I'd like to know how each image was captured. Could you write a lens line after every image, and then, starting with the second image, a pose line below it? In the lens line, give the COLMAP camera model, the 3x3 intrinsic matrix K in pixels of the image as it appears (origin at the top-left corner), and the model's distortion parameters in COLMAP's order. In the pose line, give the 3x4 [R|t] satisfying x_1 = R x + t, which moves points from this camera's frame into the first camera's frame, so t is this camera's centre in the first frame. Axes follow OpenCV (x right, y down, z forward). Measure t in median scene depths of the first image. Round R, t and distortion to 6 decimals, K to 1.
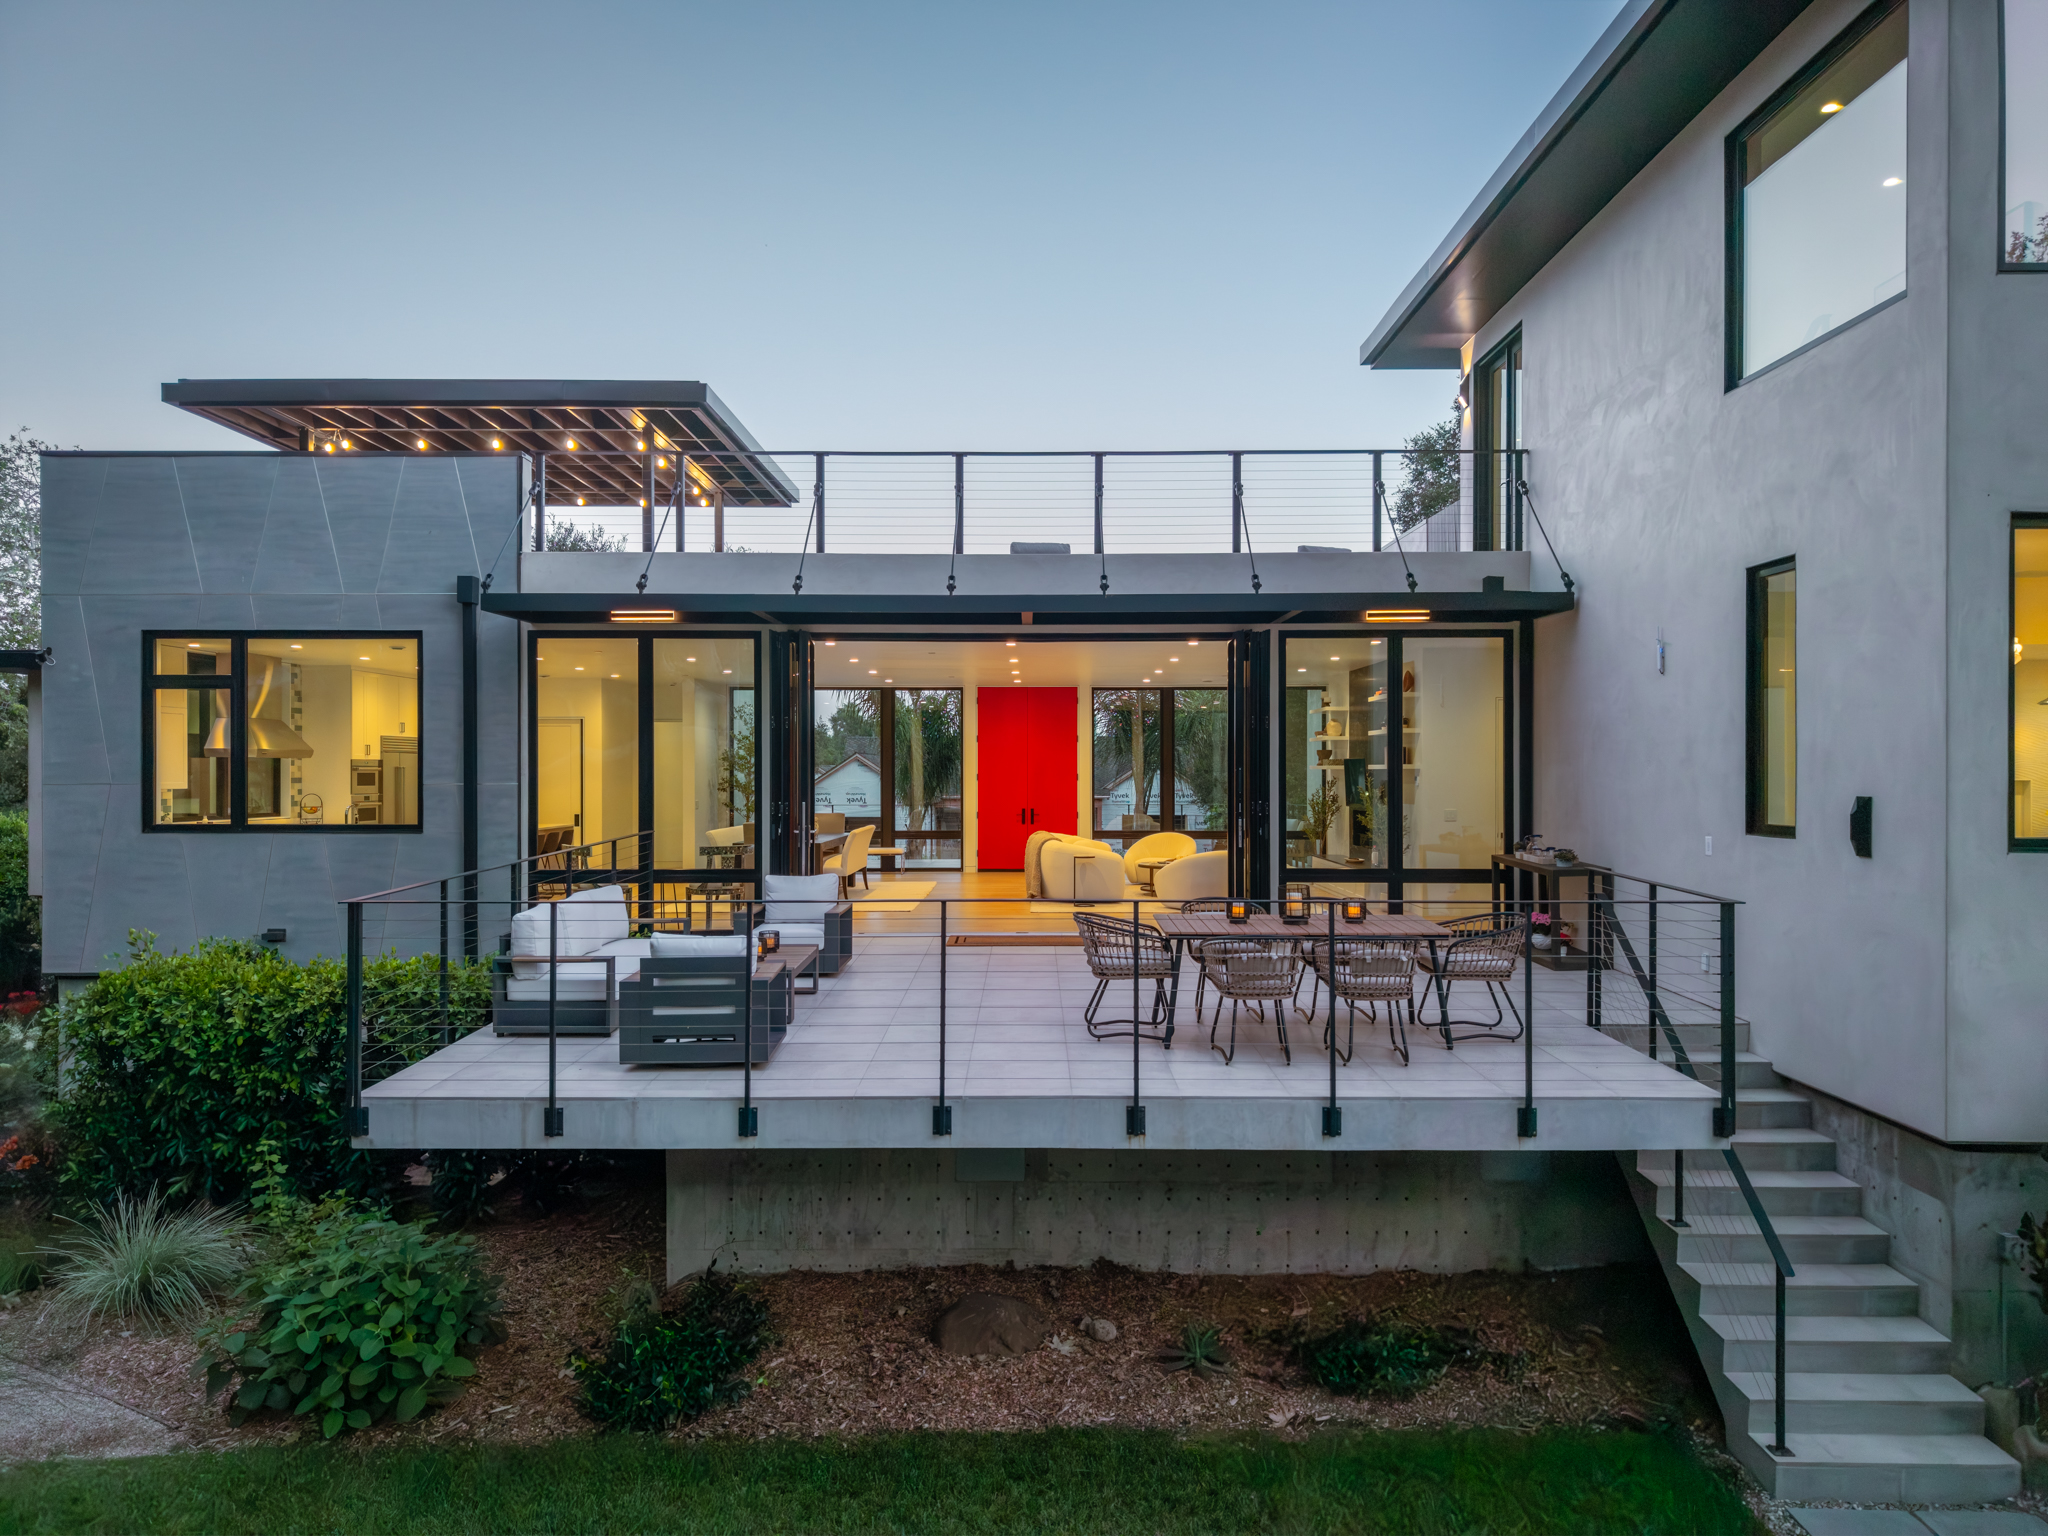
lens RADIAL K [[1368.3, 0, 1024.0], [0, 1368.3, 768.0], [0, 0, 1]] dist [0.027737, -0.028085]
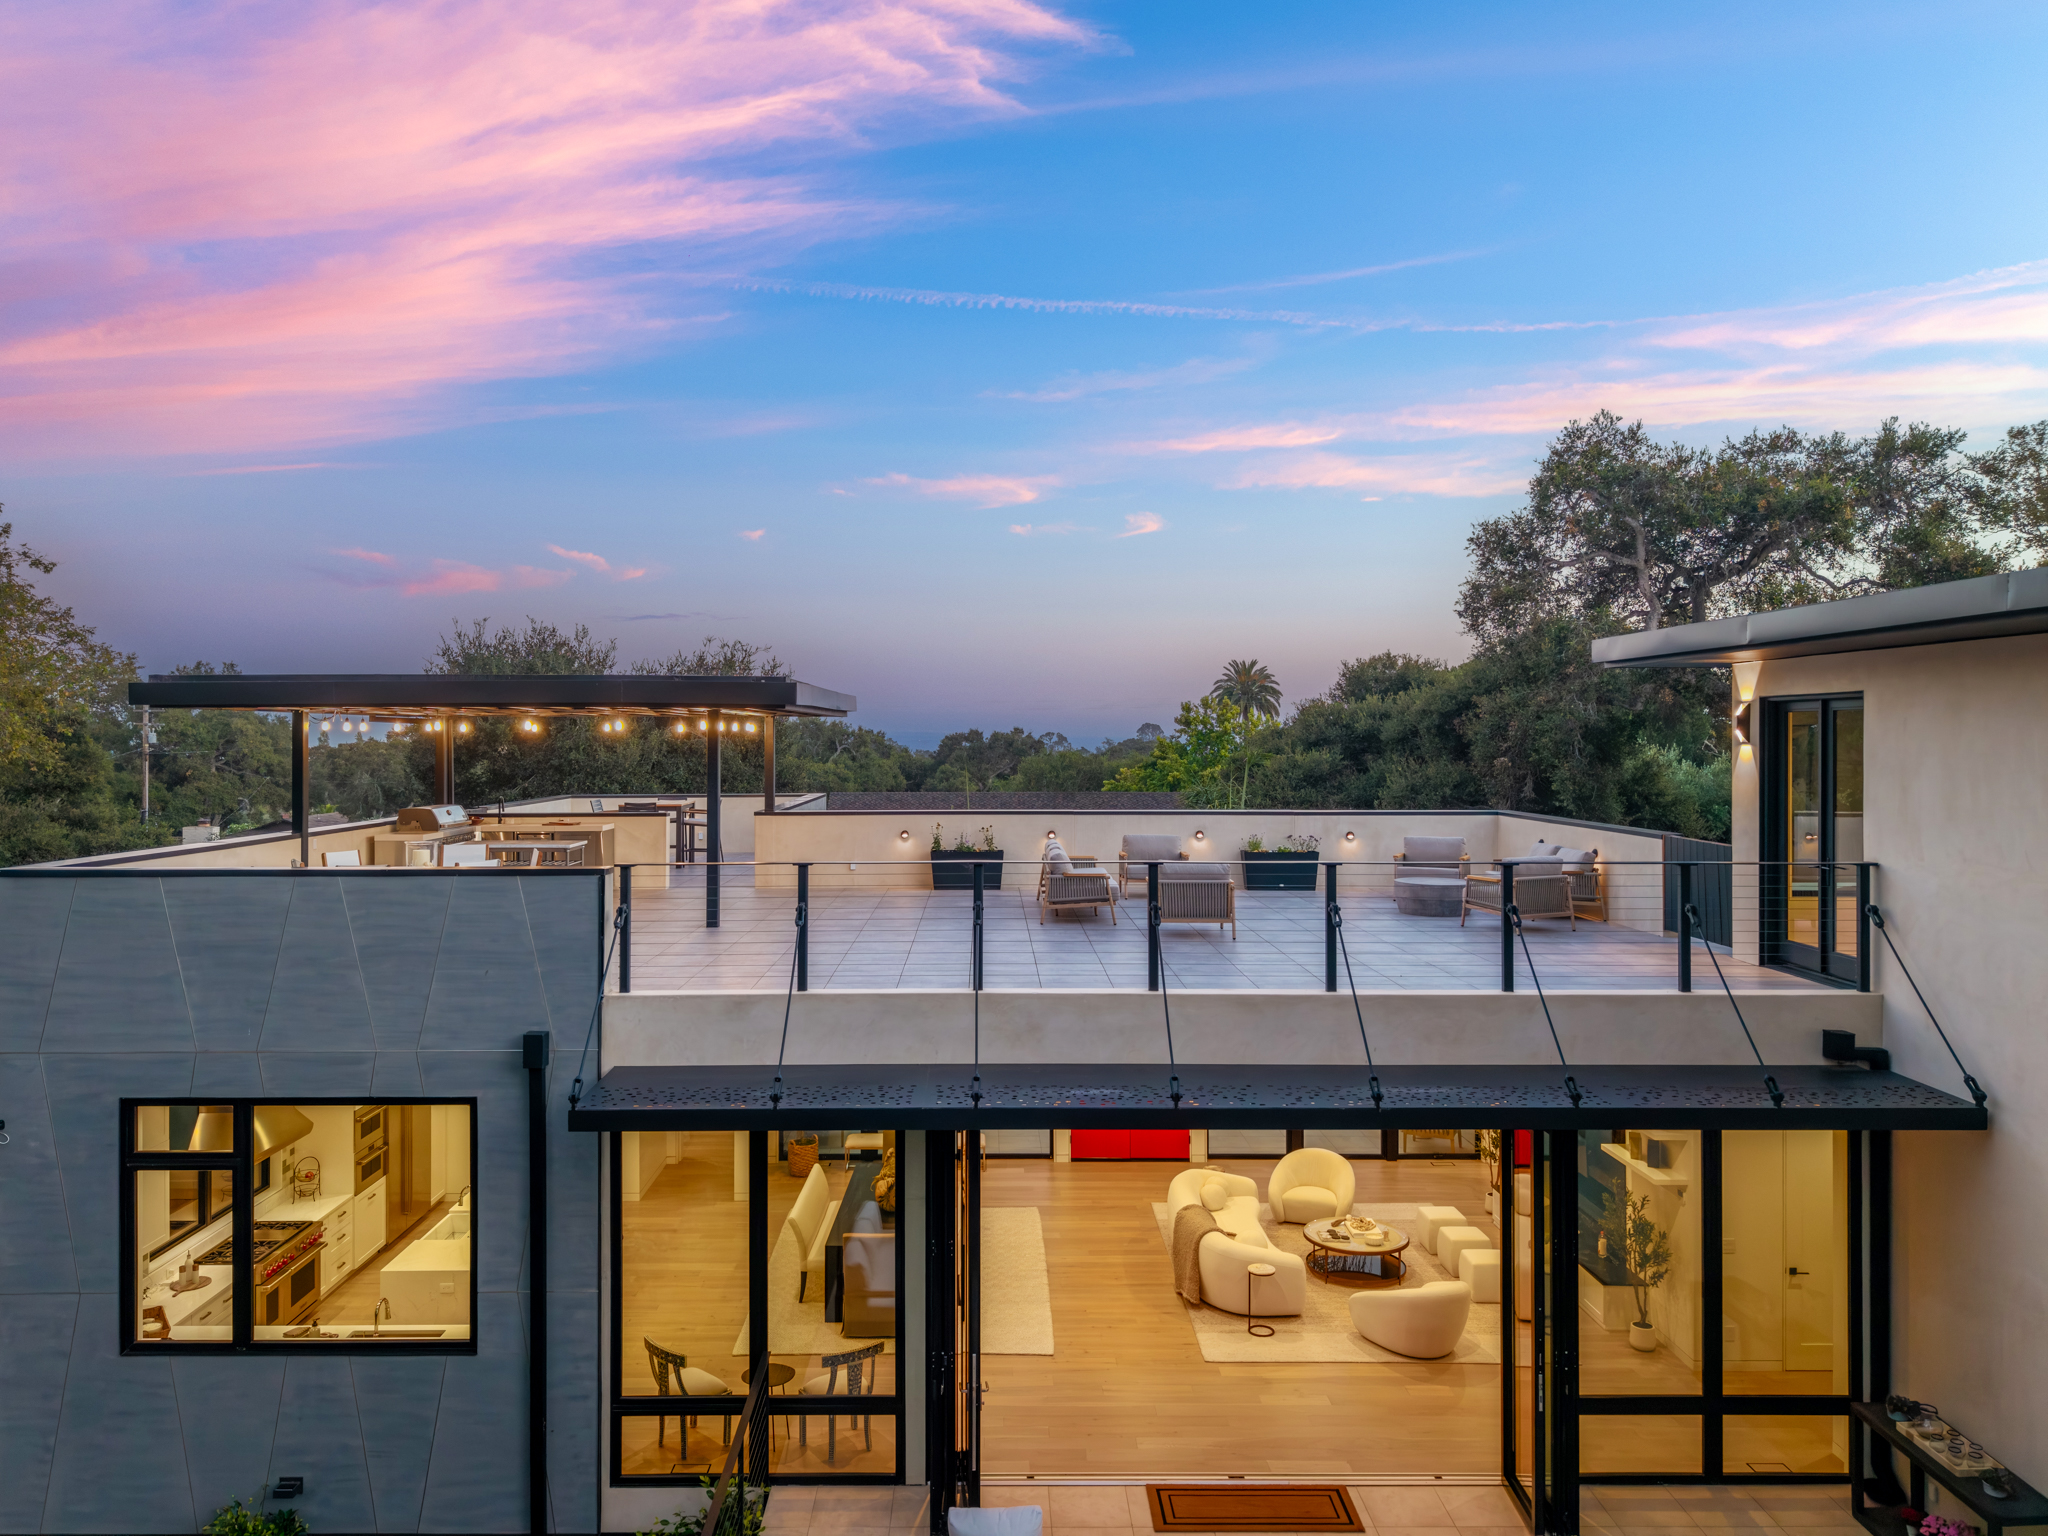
lens RADIAL K [[1433.5, 0, 997.9], [0, 1433.5, 738.8], [0, 0, 1]] dist [0.047442, -0.031815]
pose [[0.999951, -0.001207, 0.009803, -0.142499], [0.001199, 0.999999, 0.000803, -0.308309], [-0.009803, -0.000791, 0.999952, 0.156561]]
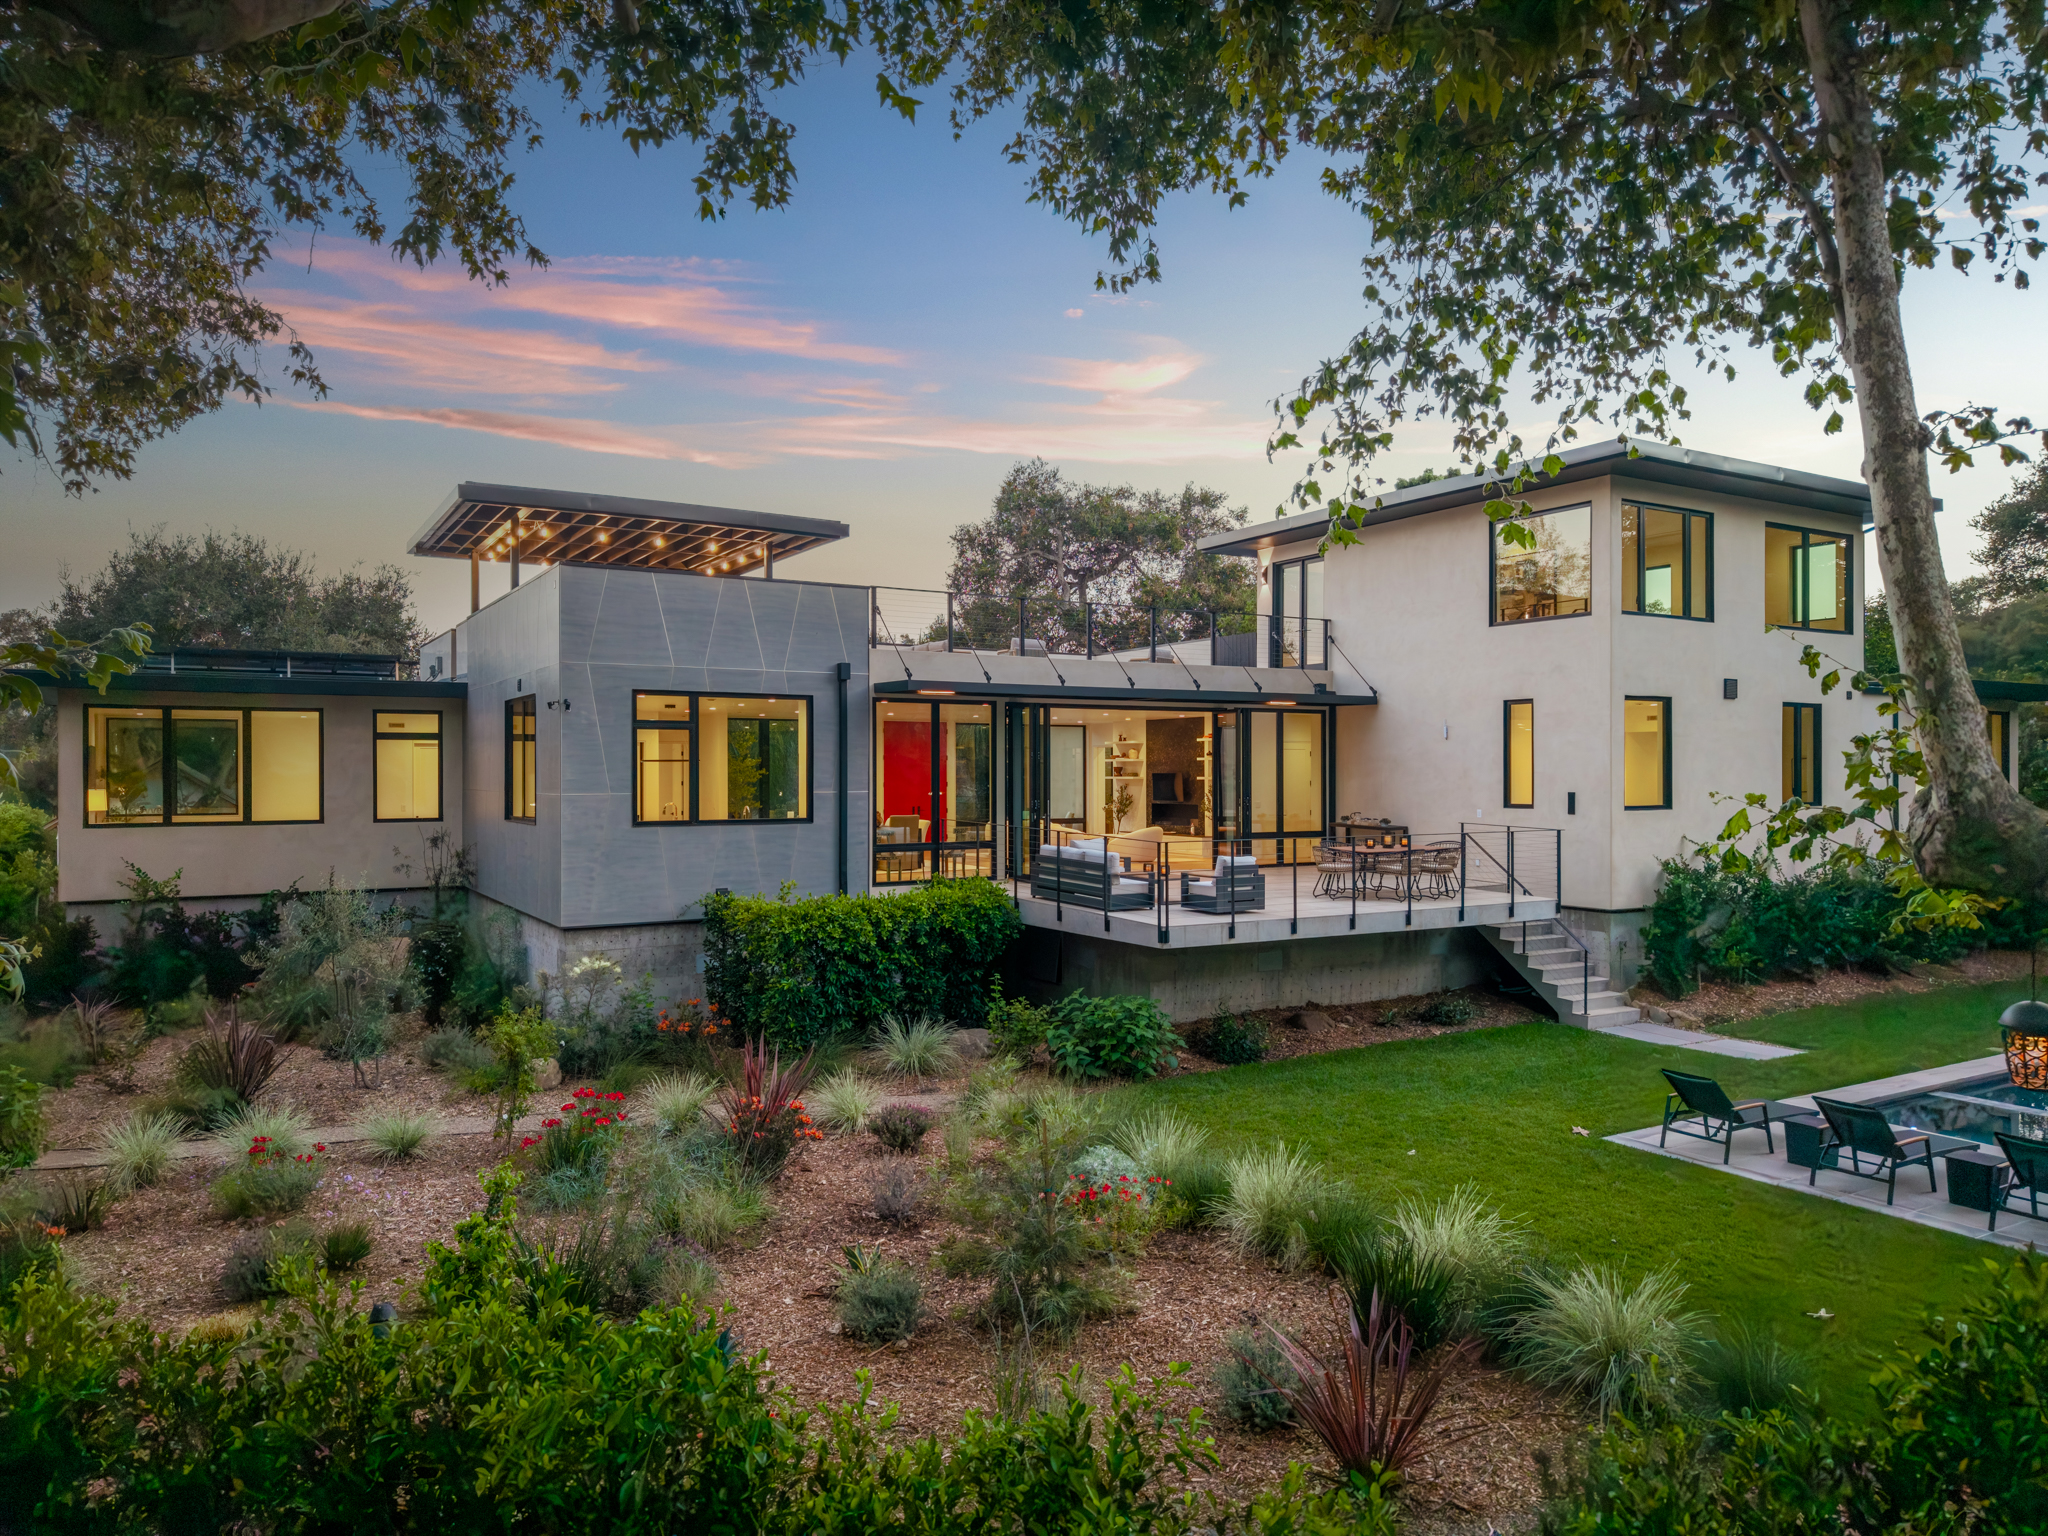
lens RADIAL K [[1368.3, 0, 1024.0], [0, 1368.3, 768.0], [0, 0, 1]] dist [0.027737, -0.028085]
pose [[0.861068, 0.000235, 0.508489, -1.038926], [0.001305, 0.999996, -0.002673, -0.010469], [-0.508488, 0.002966, 0.861064, -0.510954]]
